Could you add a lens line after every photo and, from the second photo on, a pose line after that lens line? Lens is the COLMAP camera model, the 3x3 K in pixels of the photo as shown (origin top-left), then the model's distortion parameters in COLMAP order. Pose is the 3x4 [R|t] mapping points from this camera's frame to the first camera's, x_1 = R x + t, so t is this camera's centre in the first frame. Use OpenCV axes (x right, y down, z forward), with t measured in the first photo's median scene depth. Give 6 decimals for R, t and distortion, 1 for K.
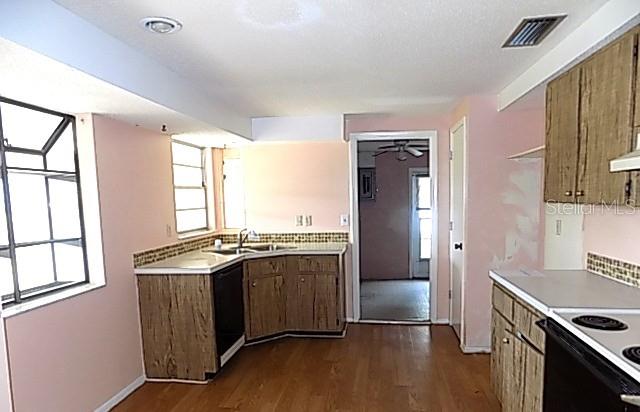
lens RADIAL K [[334.9, 0, 318.7], [0, 334.9, 230.7], [0, 0, 1]] dist [0.001031, 0.000258]
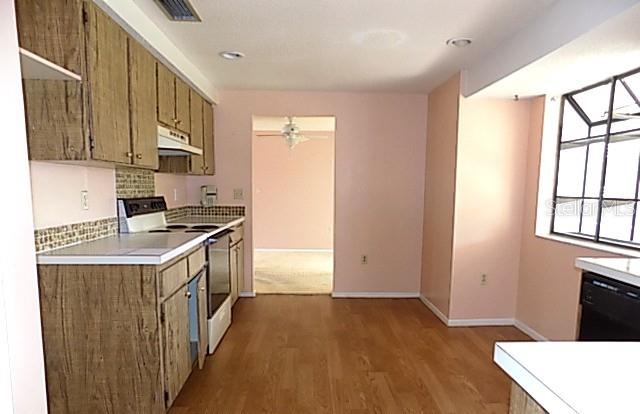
lens RADIAL K [[316.3, 0, 320.0], [0, 316.3, 207.0], [0, 0, 1]] dist [-0.000398, -0.000076]
pose [[-0.988491, 0.020634, -0.149863, 0.312737], [-0.007703, 0.982504, 0.186082, -0.132202], [0.151080, 0.185095, -0.971038, 1.947855]]
